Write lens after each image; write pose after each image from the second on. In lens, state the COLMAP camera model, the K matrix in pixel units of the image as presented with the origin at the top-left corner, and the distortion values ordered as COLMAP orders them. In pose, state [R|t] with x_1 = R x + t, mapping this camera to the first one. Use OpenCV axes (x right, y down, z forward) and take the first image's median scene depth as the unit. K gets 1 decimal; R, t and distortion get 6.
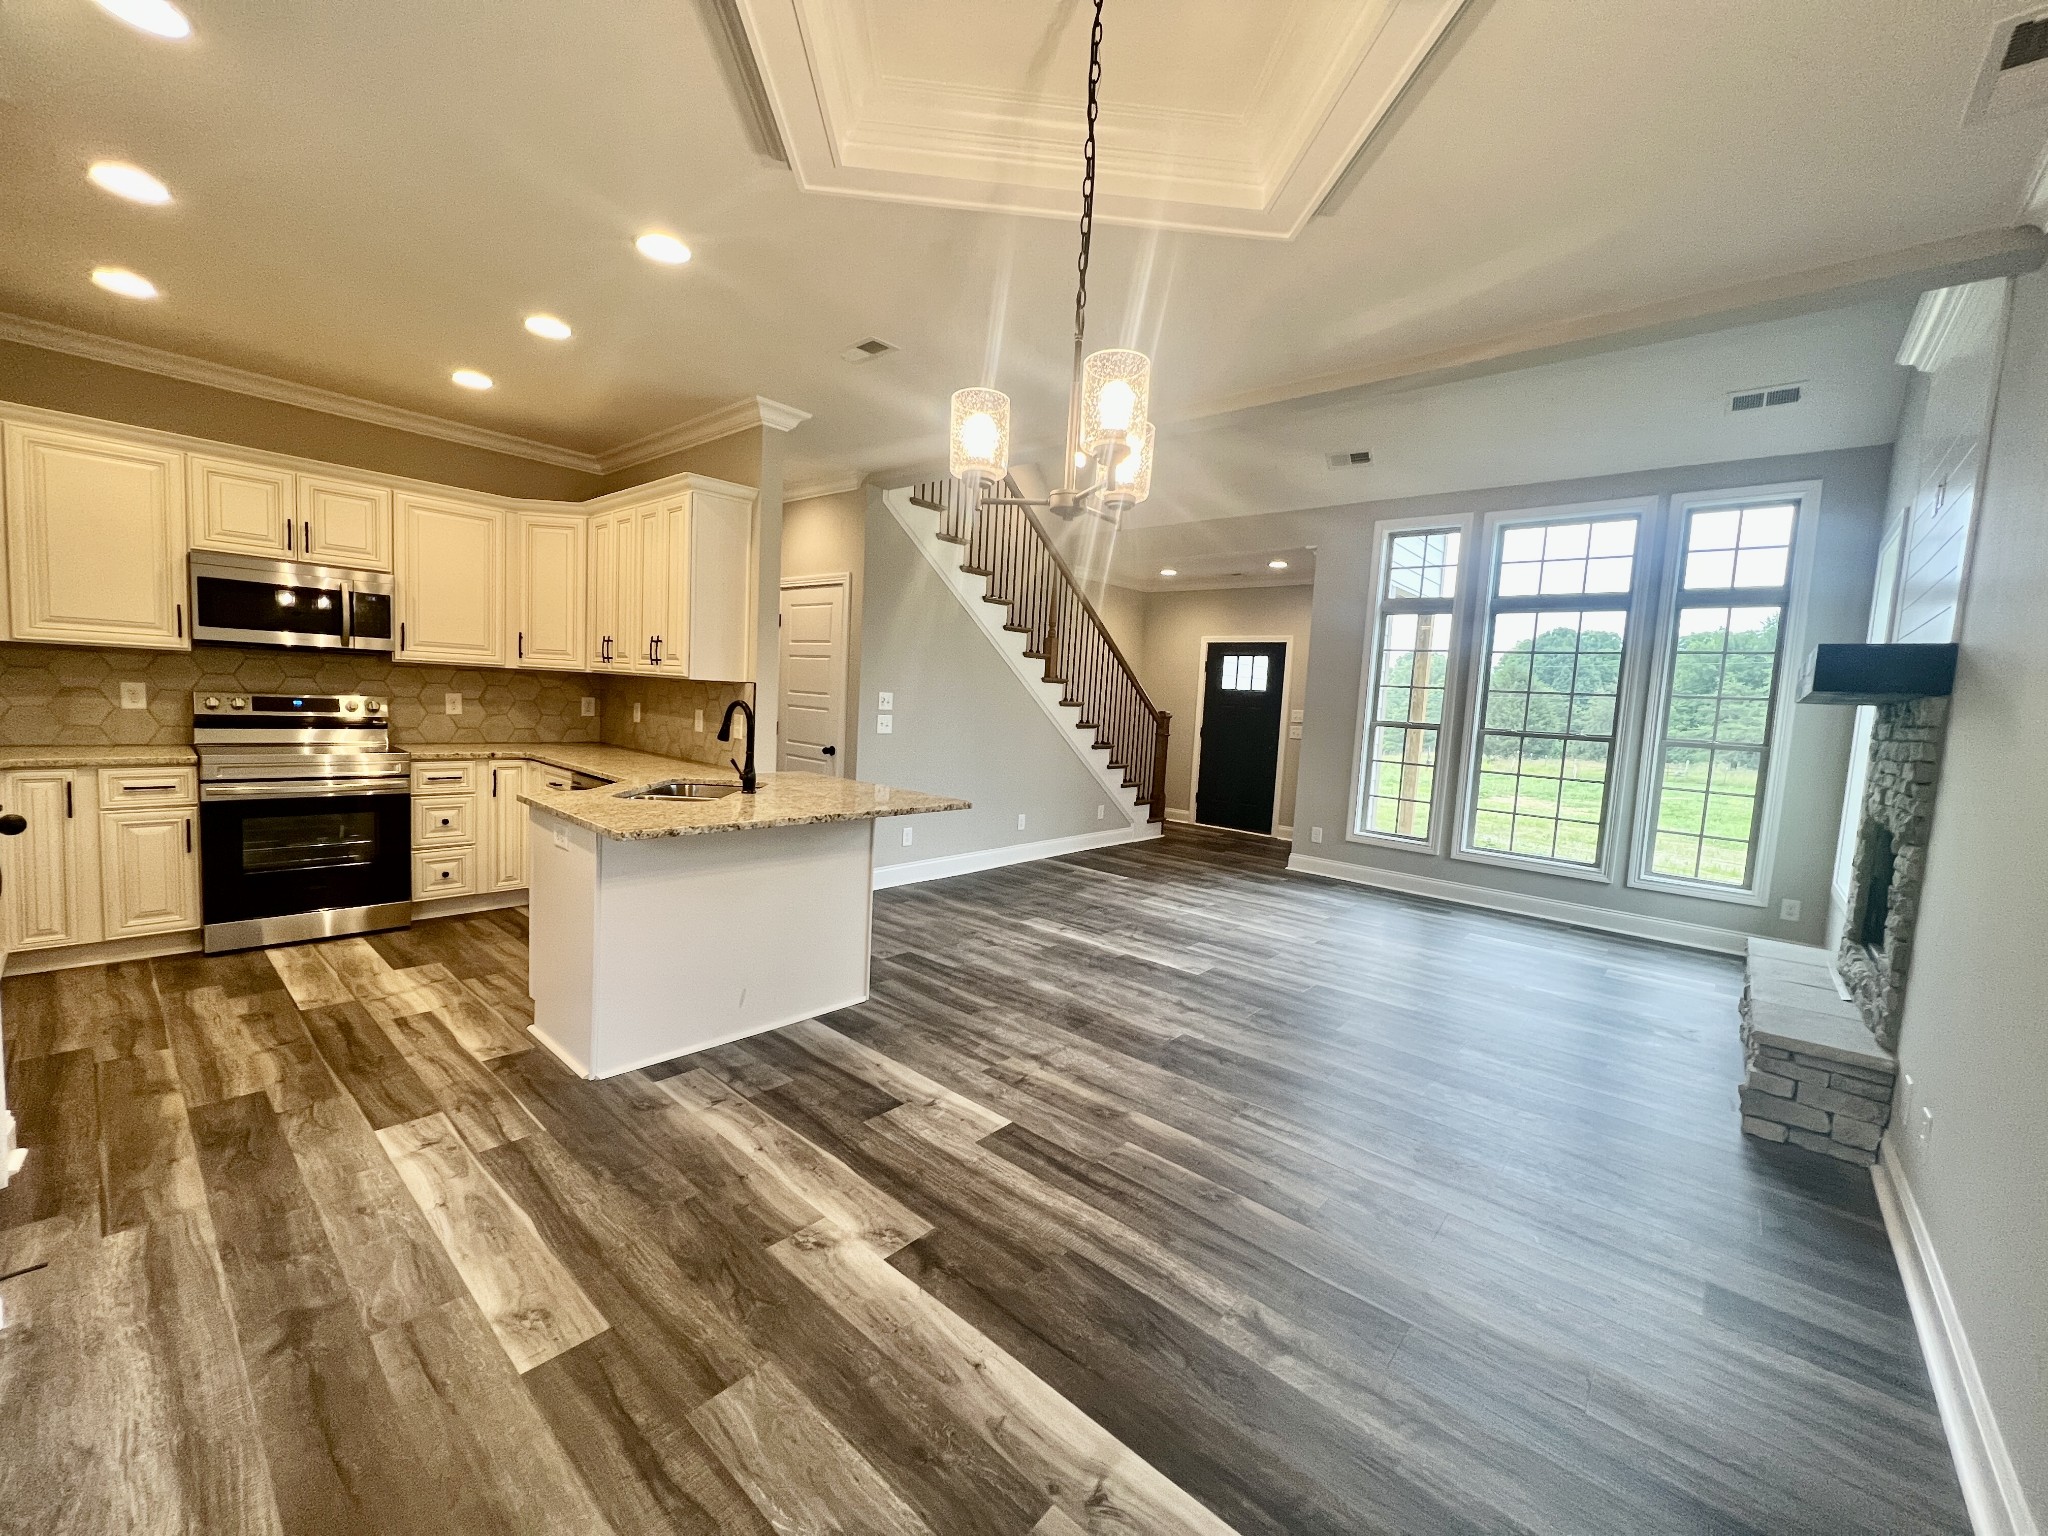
lens RADIAL K [[814.6, 0, 1020.5], [0, 814.6, 765.3], [0, 0, 1]] dist [0.000247, -0.000073]
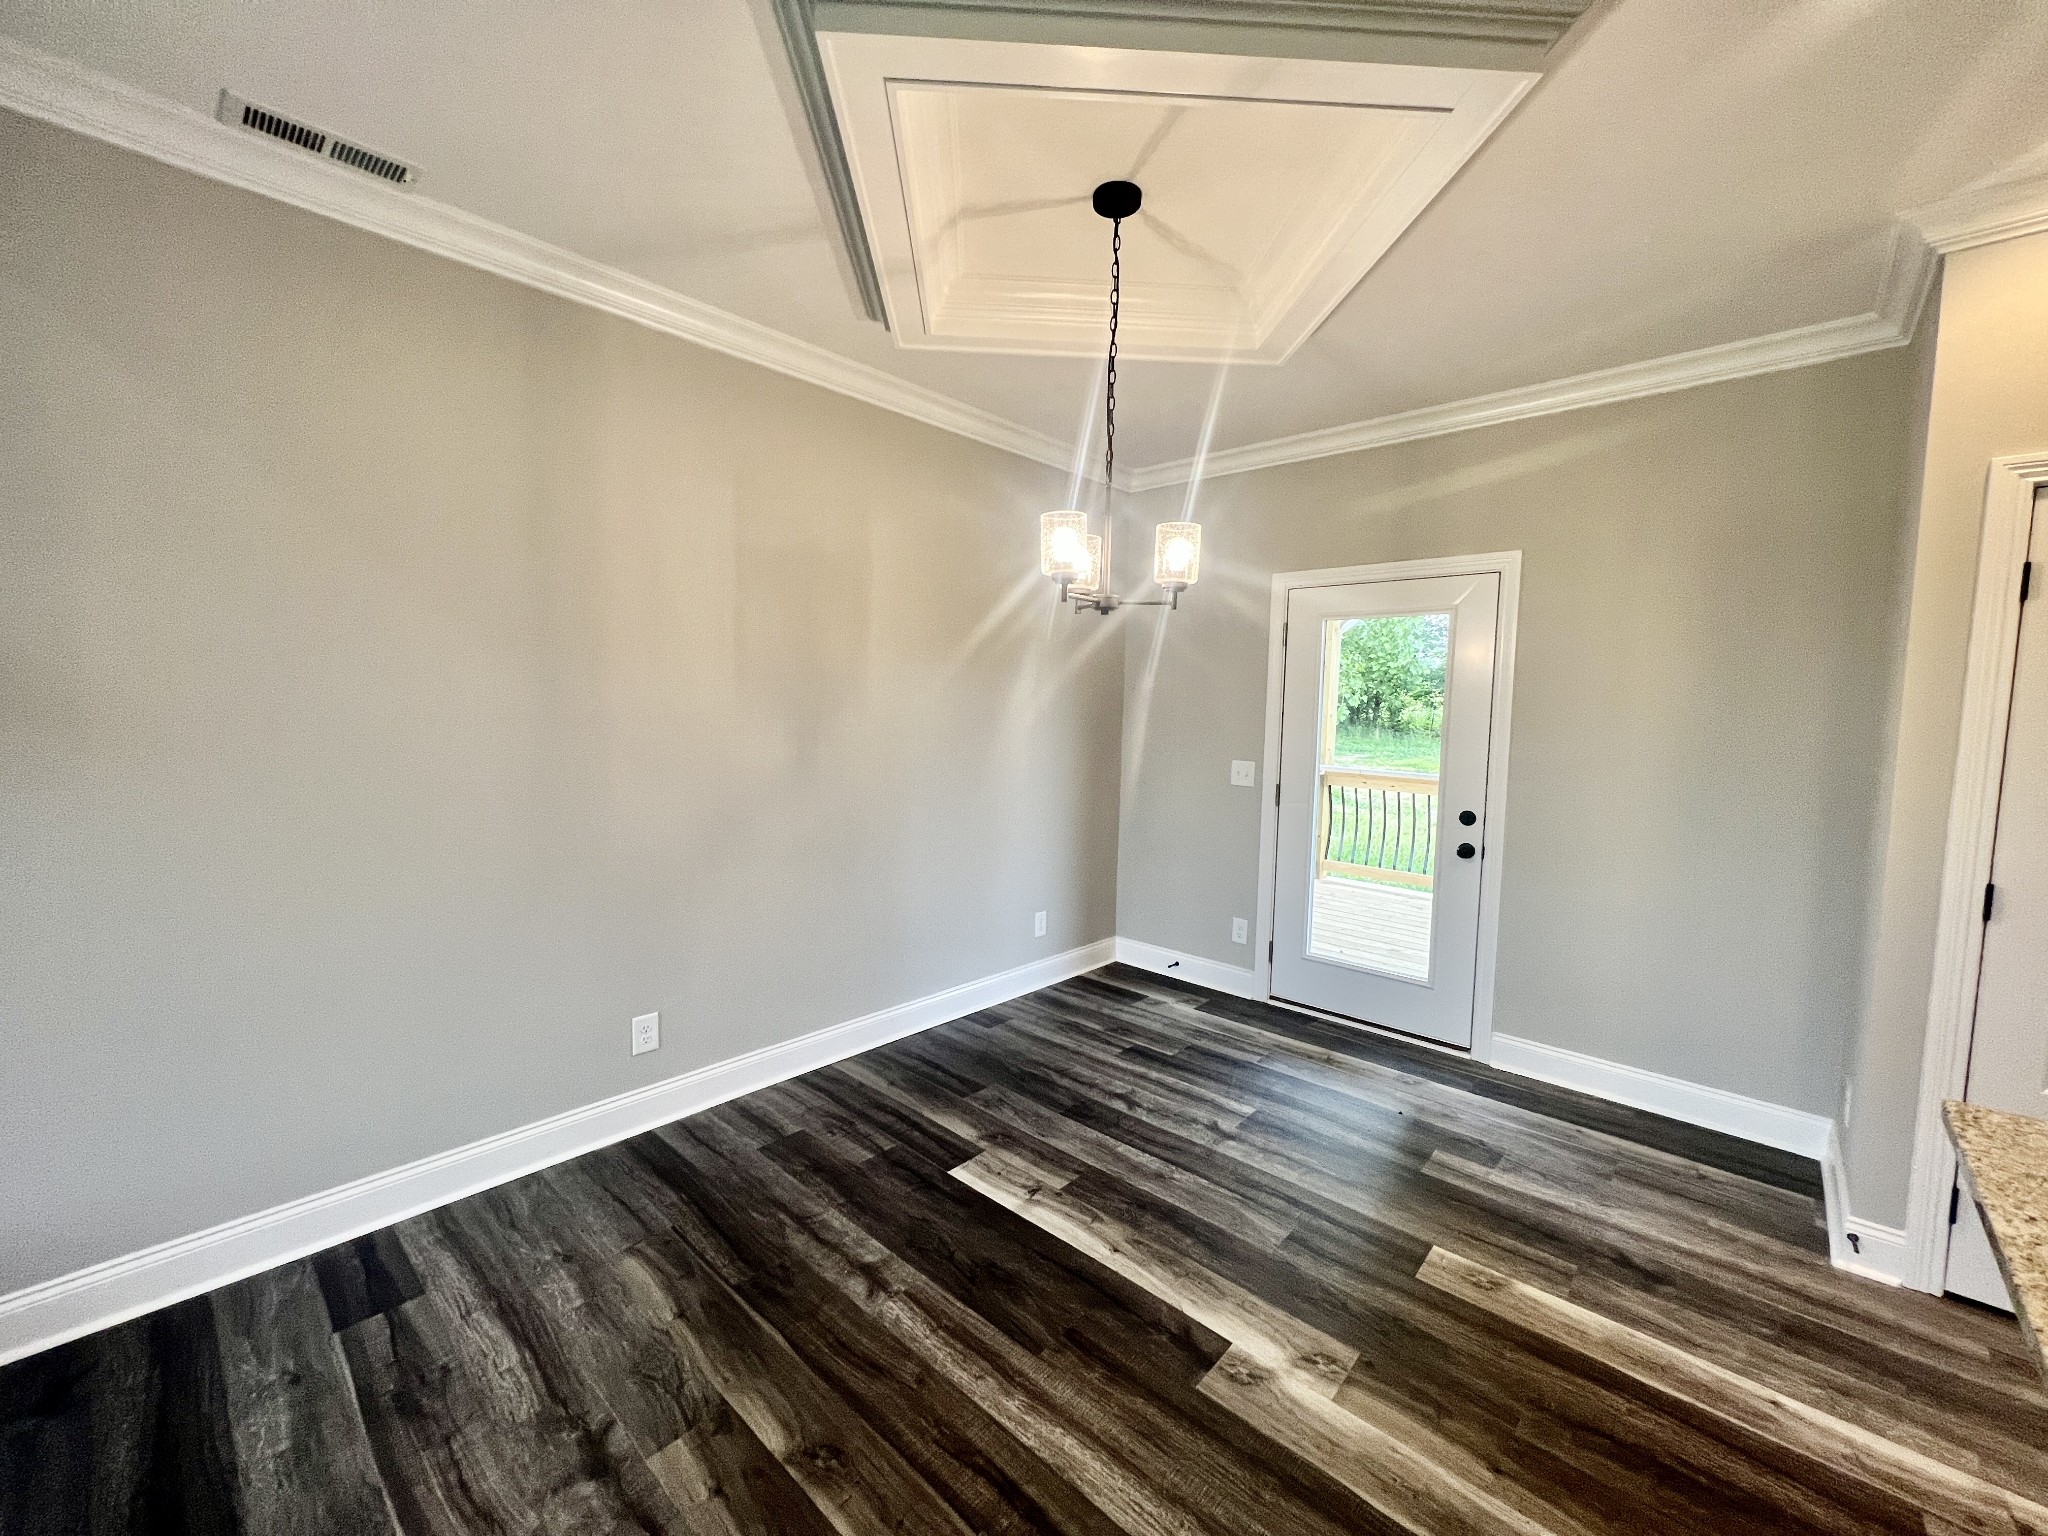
lens RADIAL K [[814.6, 0, 1020.5], [0, 814.6, 765.3], [0, 0, 1]] dist [0.000247, -0.000073]
pose [[-0.996690, -0.080110, 0.013832, 0.067064], [-0.076835, 0.983854, 0.161640, -0.109611], [-0.026558, 0.160042, -0.986753, 1.004330]]
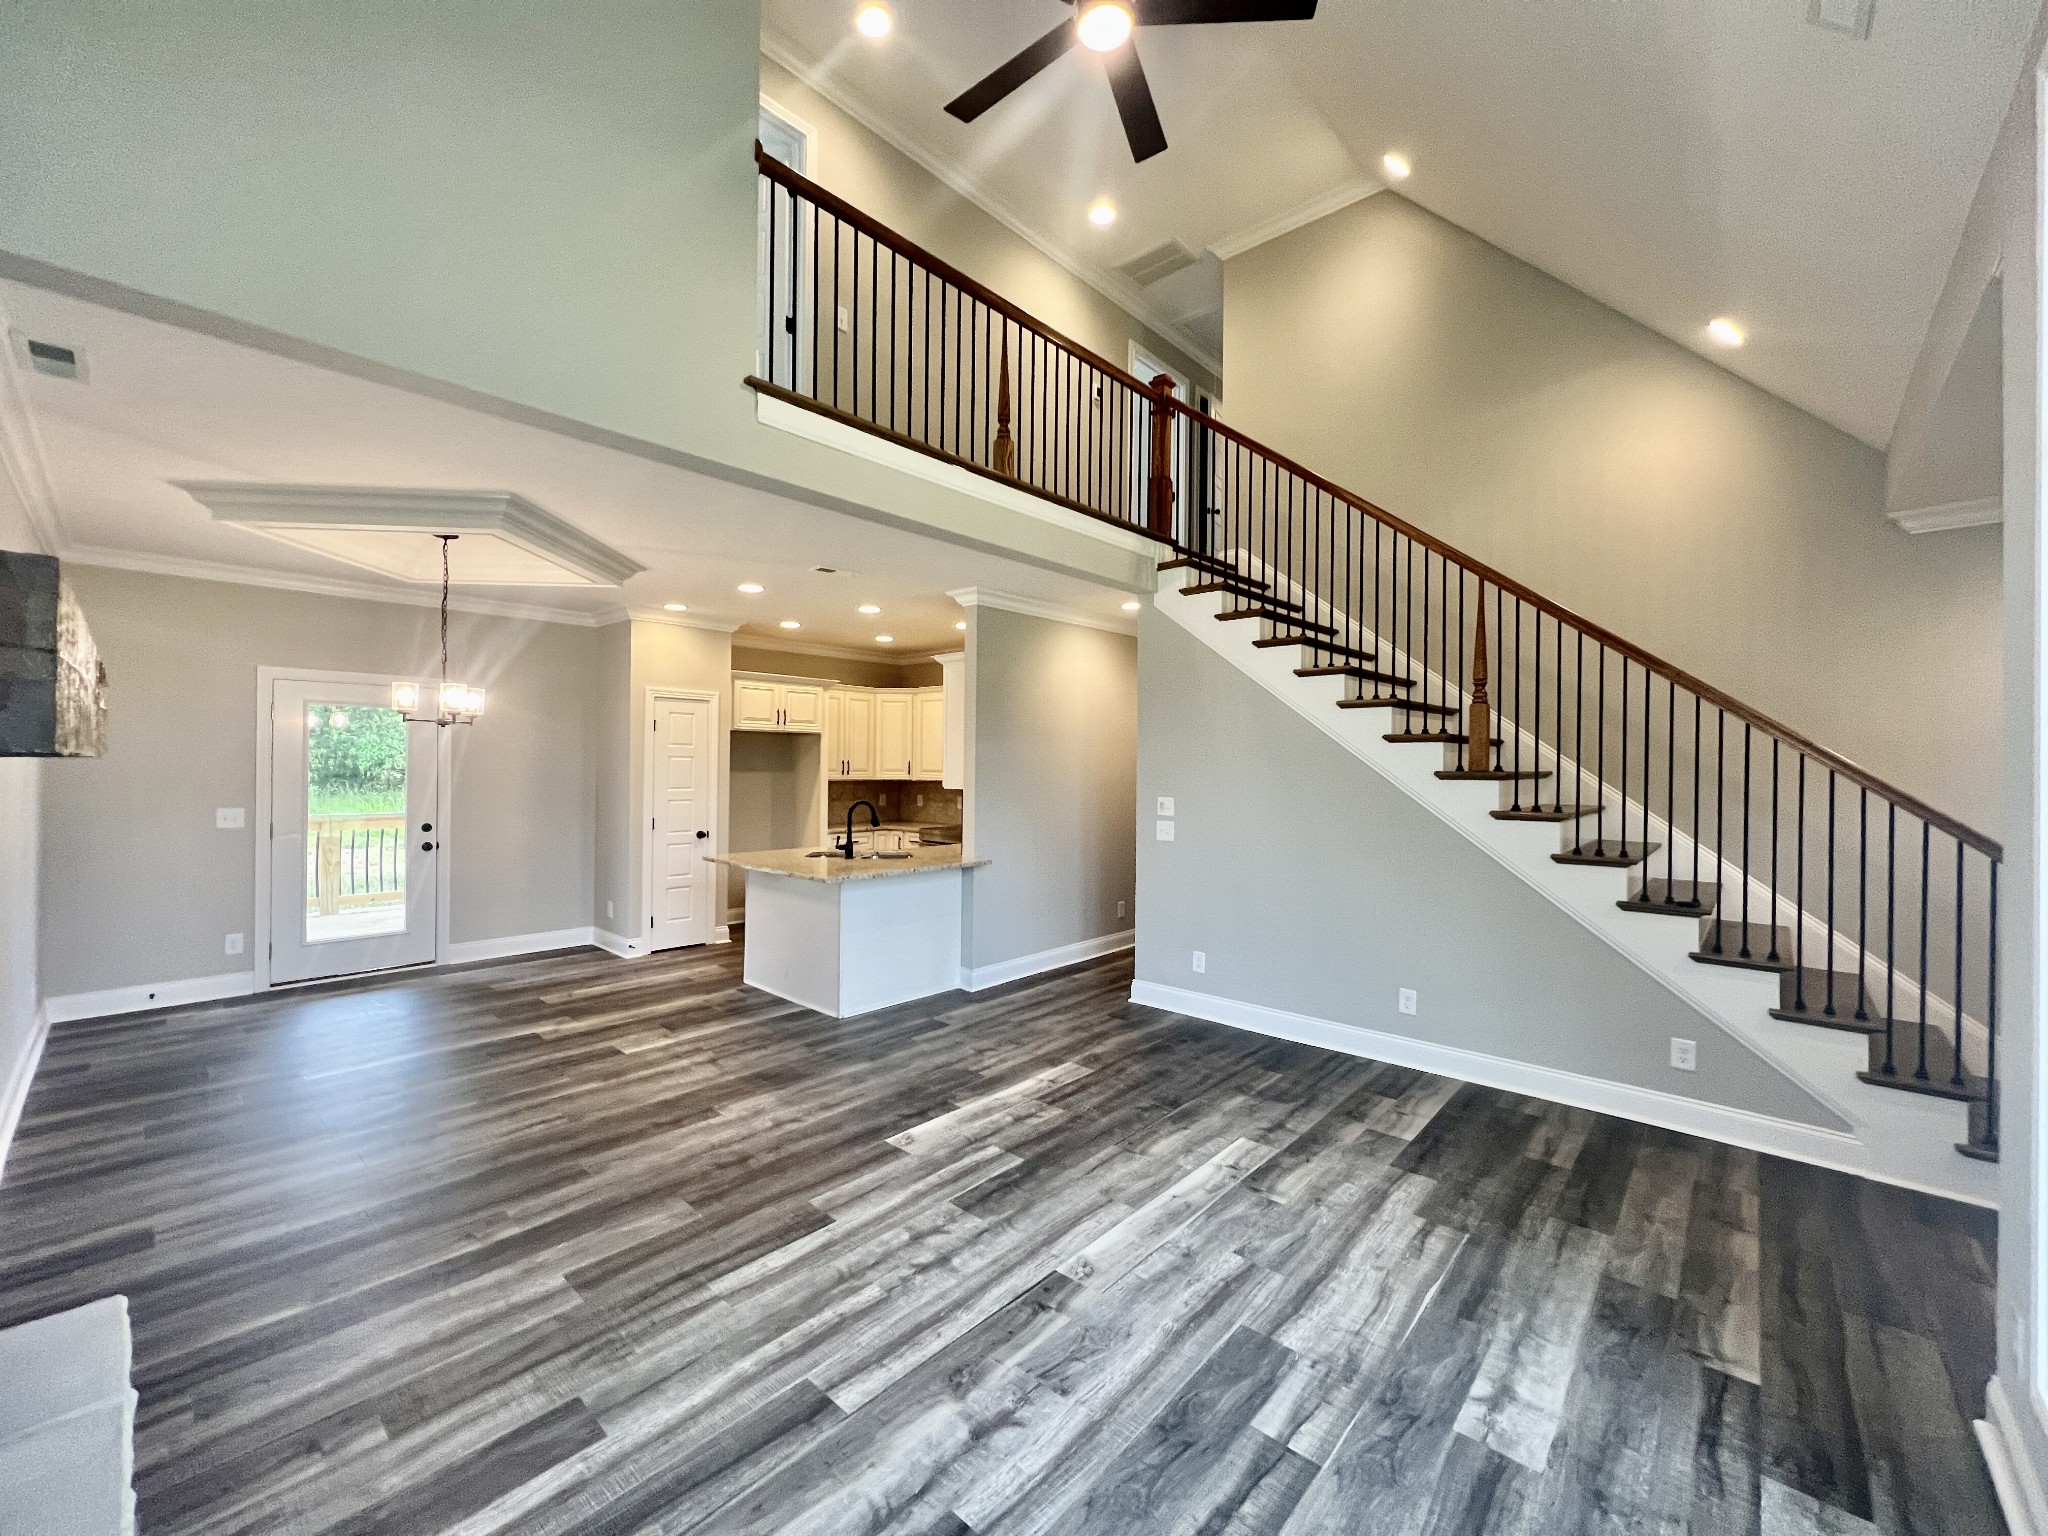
lens RADIAL K [[814.6, 0, 1020.5], [0, 814.6, 765.3], [0, 0, 1]] dist [0.000247, -0.000073]
pose [[-0.018791, -0.056866, -0.998205, 1.186571], [-0.097449, 0.993732, -0.054777, -0.087760], [0.995063, 0.096245, -0.024215, 1.286355]]
